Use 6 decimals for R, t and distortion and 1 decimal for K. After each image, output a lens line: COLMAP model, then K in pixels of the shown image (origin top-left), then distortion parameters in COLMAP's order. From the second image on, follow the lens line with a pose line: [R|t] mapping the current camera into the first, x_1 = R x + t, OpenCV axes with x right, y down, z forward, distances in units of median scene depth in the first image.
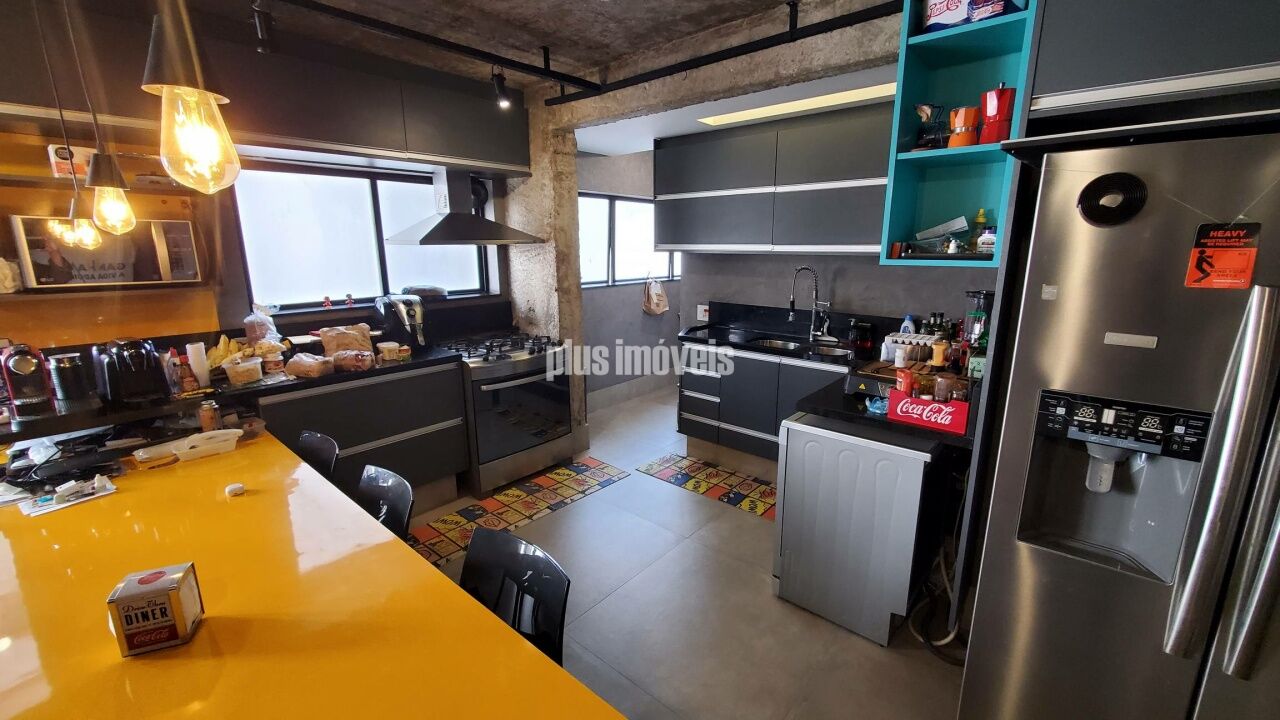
lens RADIAL K [[510.3, 0, 648.2], [0, 510.3, 356.3], [0, 0, 1]] dist [0.000438, -0.001997]
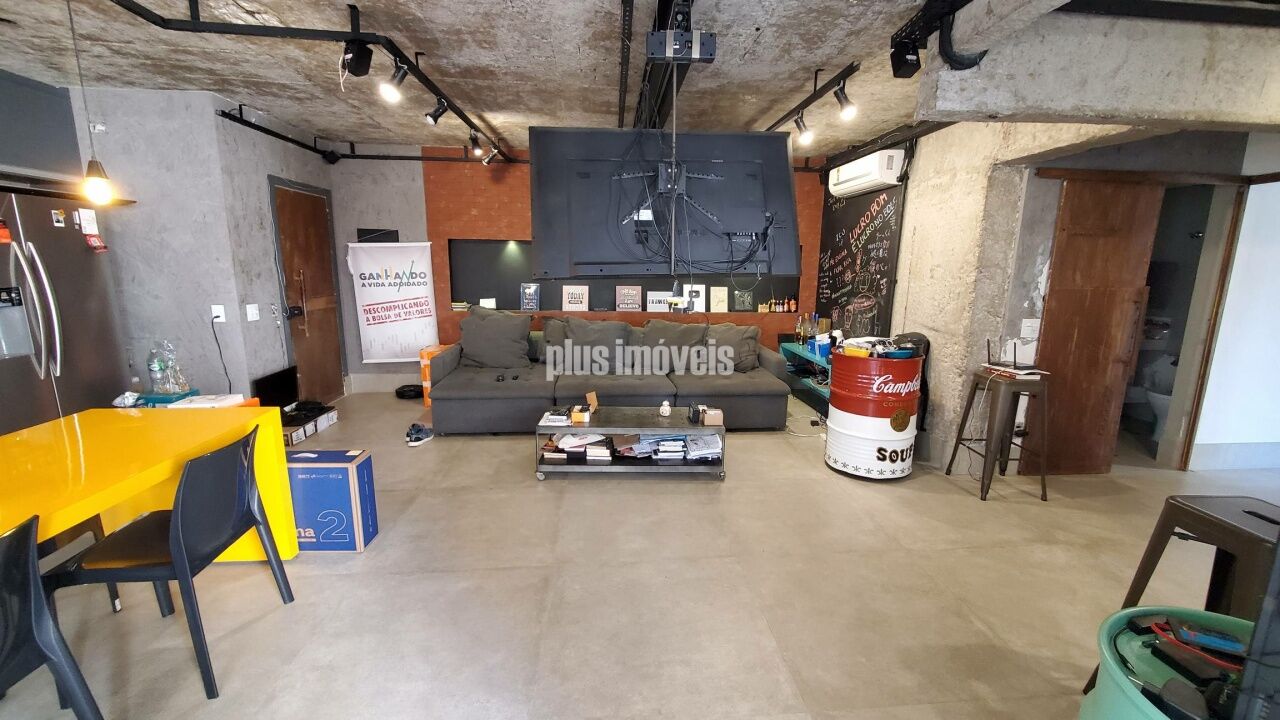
lens RADIAL K [[510.3, 0, 647.6], [0, 510.3, 356.1], [0, 0, 1]] dist [0.000438, -0.001997]
pose [[-0.711941, -0.135305, 0.689081, -1.028347], [0.138928, 0.934730, 0.327076, 0.008814], [-0.688360, 0.328592, -0.646675, 0.162399]]
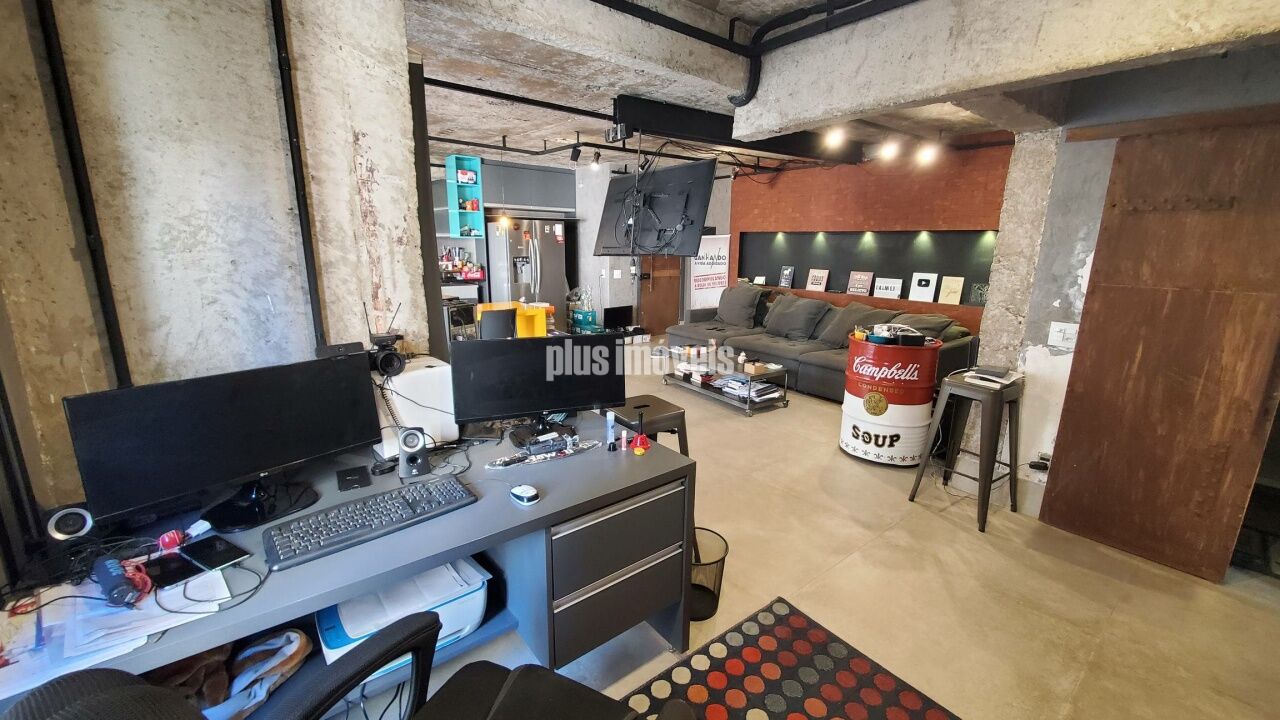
lens RADIAL K [[510.3, 0, 648.3], [0, 510.3, 355.9], [0, 0, 1]] dist [0.000438, -0.001997]
pose [[0.191029, -0.208052, 0.959282, -1.795850], [0.196169, 0.965656, 0.170370, 0.173872], [-0.961783, 0.155635, 0.225281, -0.632459]]
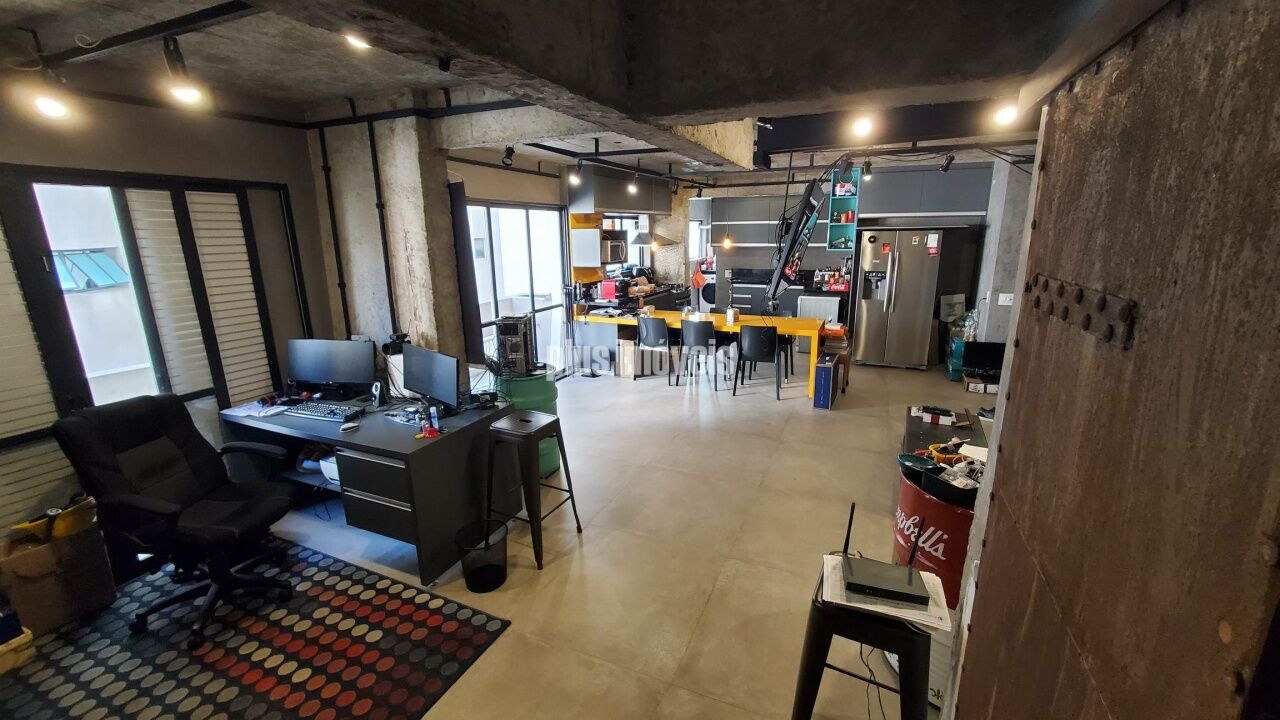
lens RADIAL K [[510.3, 0, 646.7], [0, 510.3, 355.2], [0, 0, 1]] dist [0.000438, -0.001997]
pose [[0.957632, -0.077145, 0.277469, -1.159577], [0.071971, 0.996991, 0.028801, 0.236715], [-0.278856, -0.007611, 0.960303, -1.374302]]
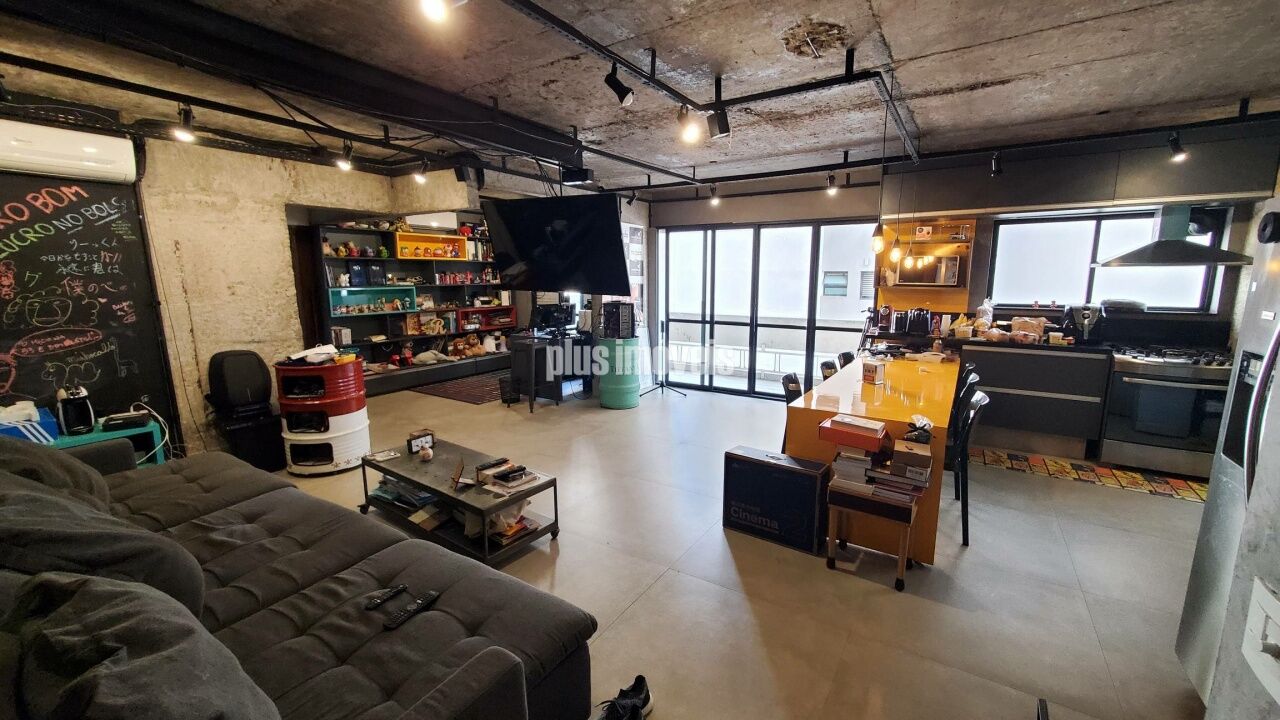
lens RADIAL K [[510.3, 0, 646.8], [0, 510.3, 356.8], [0, 0, 1]] dist [0.000438, -0.001997]
pose [[0.138854, 0.161917, -0.976986, 0.704986], [-0.213979, 0.968144, 0.130039, 0.093274], [0.966919, 0.190998, 0.169078, -0.347649]]
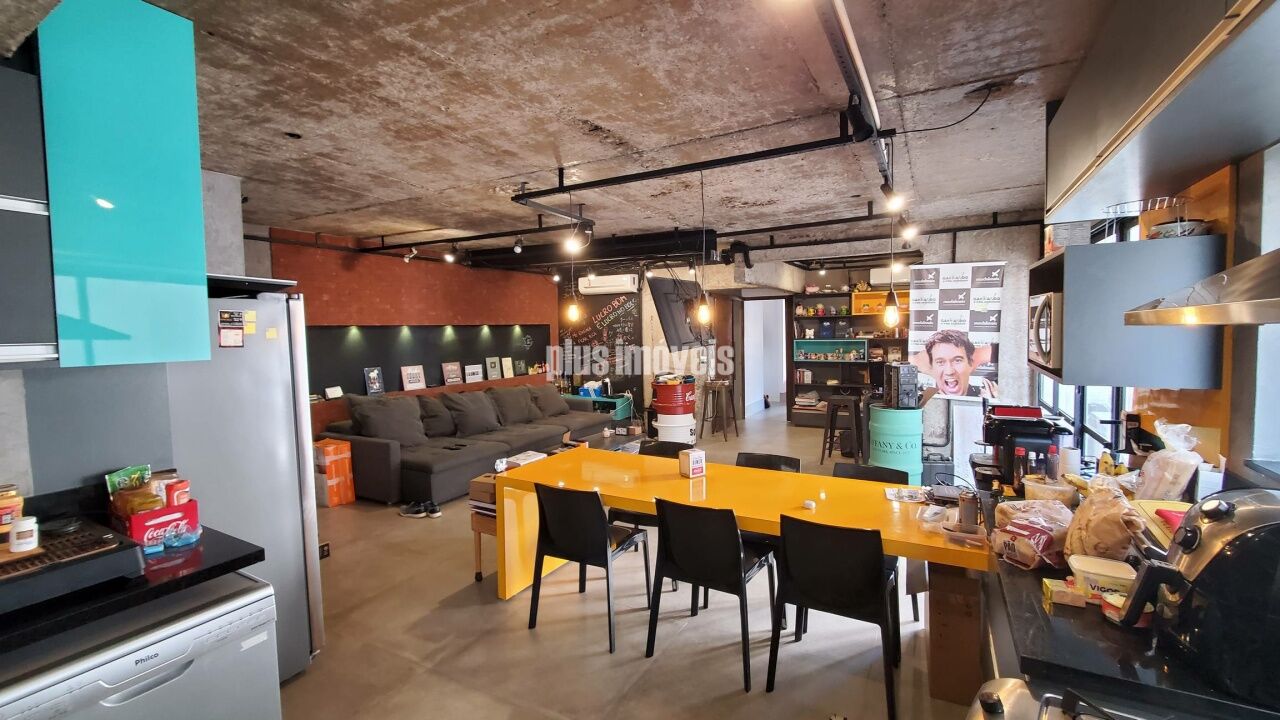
lens RADIAL K [[535.1, 0, 651.7], [0, 535.1, 345.1], [0, 0, 1]] dist [-0.014704, 0.003461]
pose [[-0.977298, 0.025631, -0.210313, -0.062633], [-0.027153, 0.969317, 0.244309, -0.260506], [0.210121, 0.244473, -0.946616, 1.165275]]
